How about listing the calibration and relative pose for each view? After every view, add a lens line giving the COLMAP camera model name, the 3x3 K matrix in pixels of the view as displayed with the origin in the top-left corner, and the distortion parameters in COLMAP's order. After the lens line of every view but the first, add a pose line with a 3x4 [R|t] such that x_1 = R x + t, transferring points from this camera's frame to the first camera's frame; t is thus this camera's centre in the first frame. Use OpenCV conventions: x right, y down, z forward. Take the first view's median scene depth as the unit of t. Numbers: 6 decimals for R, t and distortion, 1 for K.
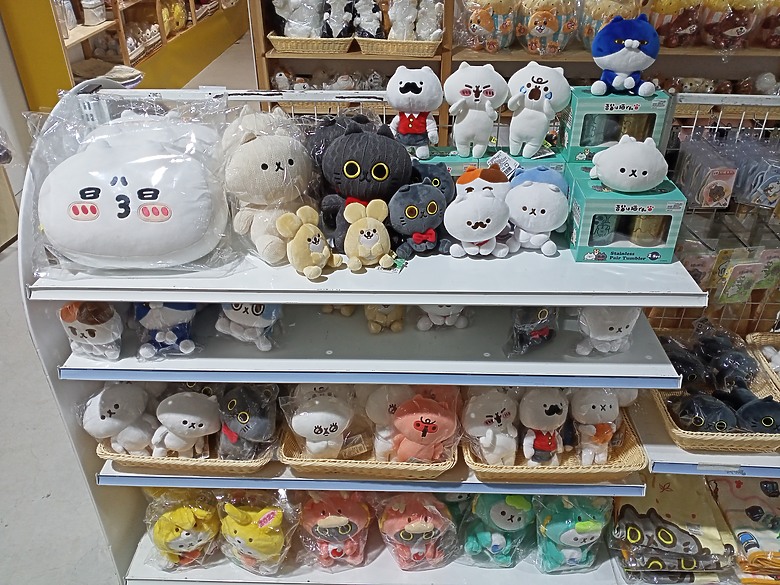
lens RADIAL K [[636.4, 0, 384.4], [0, 636.4, 297.1], [0, 0, 1]] dist [0.042268, -0.080553]
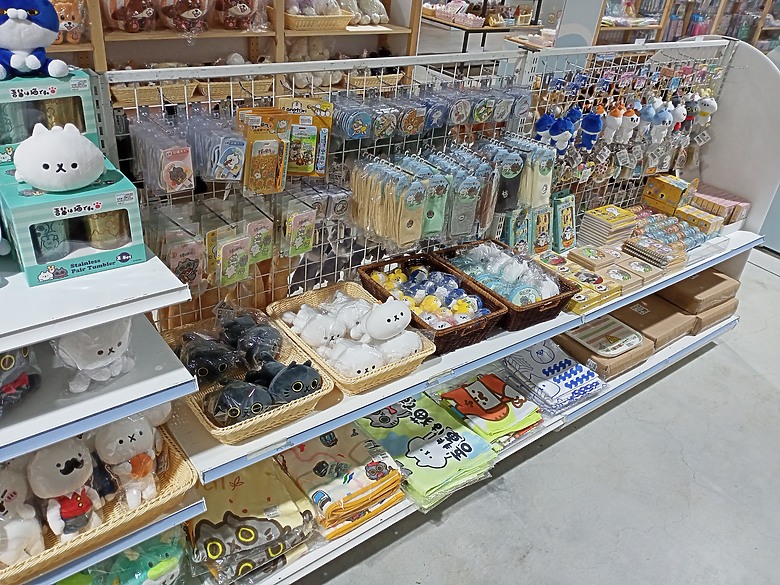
lens RADIAL K [[636.4, 0, 387.3], [0, 636.4, 300.3], [0, 0, 1]] dist [0.042268, -0.080553]
pose [[0.767478, -0.273526, 0.579794, 0.153816], [0.268436, 0.958420, 0.096816, 0.003004], [-0.582168, 0.081334, 0.808990, 0.081703]]
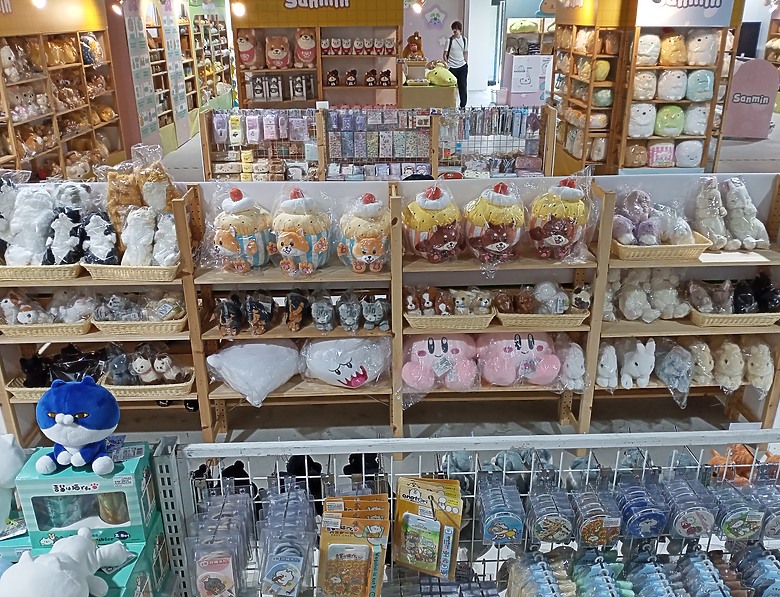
lens RADIAL K [[686.8, 0, 390.7], [0, 686.8, 298.0], [0, 0, 1]] dist [0.039029, -0.027565]
pose [[0.997187, -0.036050, 0.065712, 0.642960], [0.048078, 0.980253, -0.191813, -0.310472], [-0.057499, 0.194433, 0.979229, 0.087226]]
